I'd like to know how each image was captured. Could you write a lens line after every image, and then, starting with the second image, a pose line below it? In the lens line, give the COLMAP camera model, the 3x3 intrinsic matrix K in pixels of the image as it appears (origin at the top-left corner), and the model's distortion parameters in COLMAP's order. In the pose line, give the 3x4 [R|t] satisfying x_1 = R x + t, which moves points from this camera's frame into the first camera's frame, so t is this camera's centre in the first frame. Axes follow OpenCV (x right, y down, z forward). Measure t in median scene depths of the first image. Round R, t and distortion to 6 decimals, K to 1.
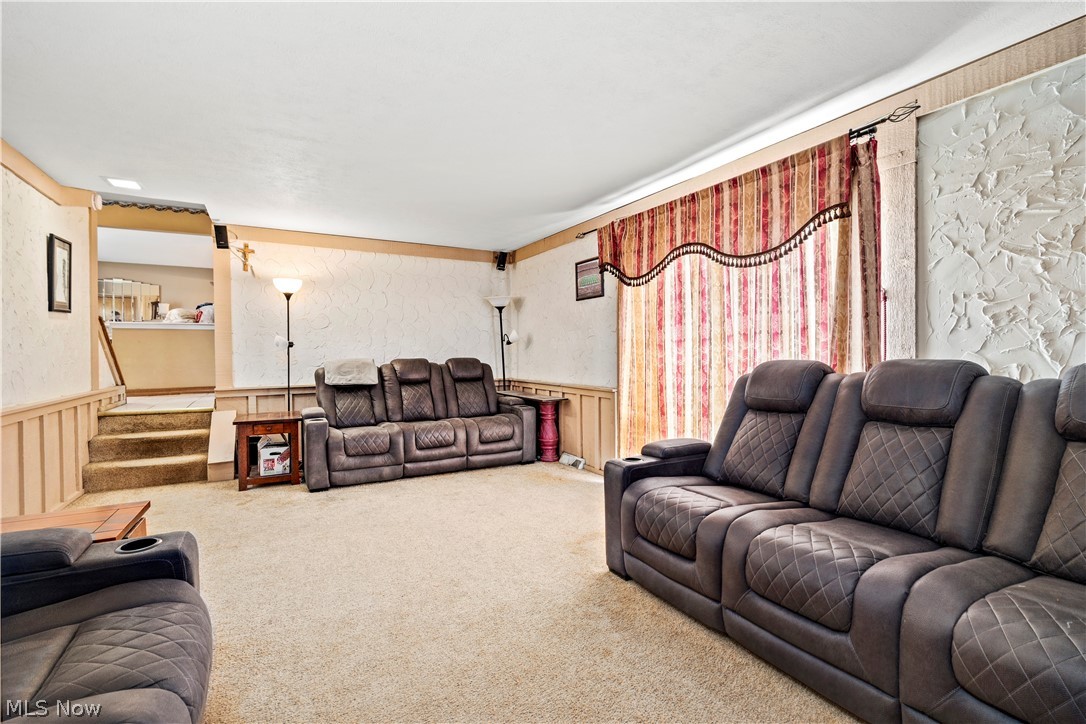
lens RADIAL K [[491.0, 0, 540.6], [0, 491.0, 356.6], [0, 0, 1]] dist [-0.001319, 0.000184]
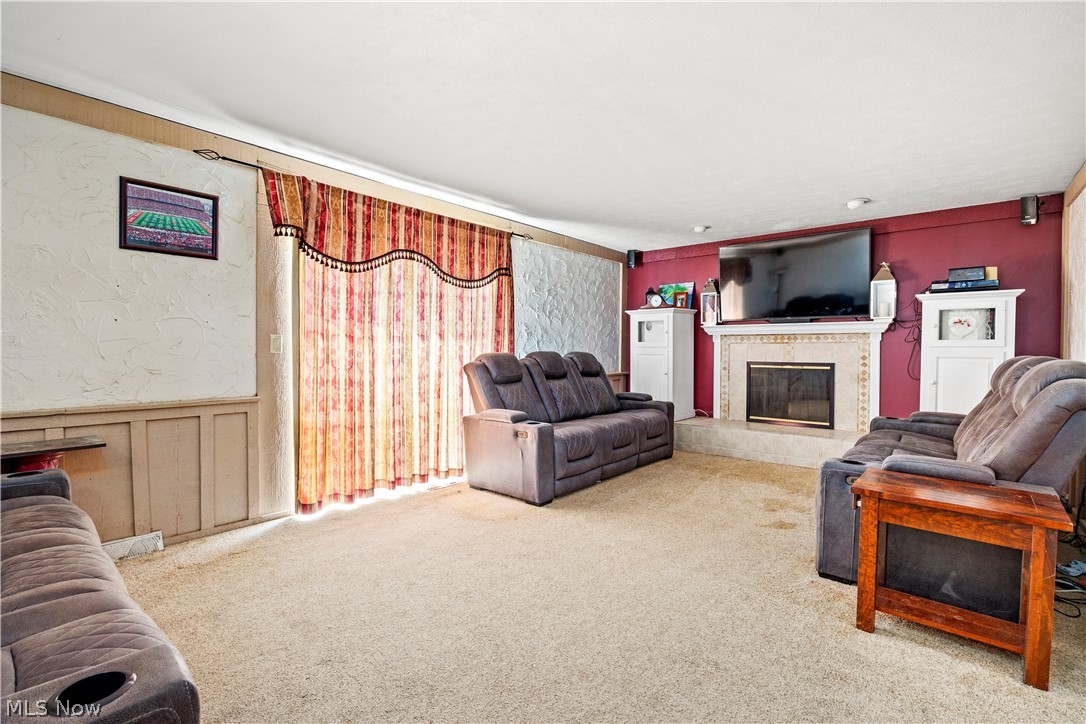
lens RADIAL K [[491.0, 0, 540.6], [0, 491.0, 356.6], [0, 0, 1]] dist [-0.001319, 0.000184]
pose [[-0.348979, -0.019504, 0.936928, -0.878385], [-0.000686, 0.999788, 0.020558, -0.010237], [-0.937130, 0.006531, -0.348918, 1.133877]]
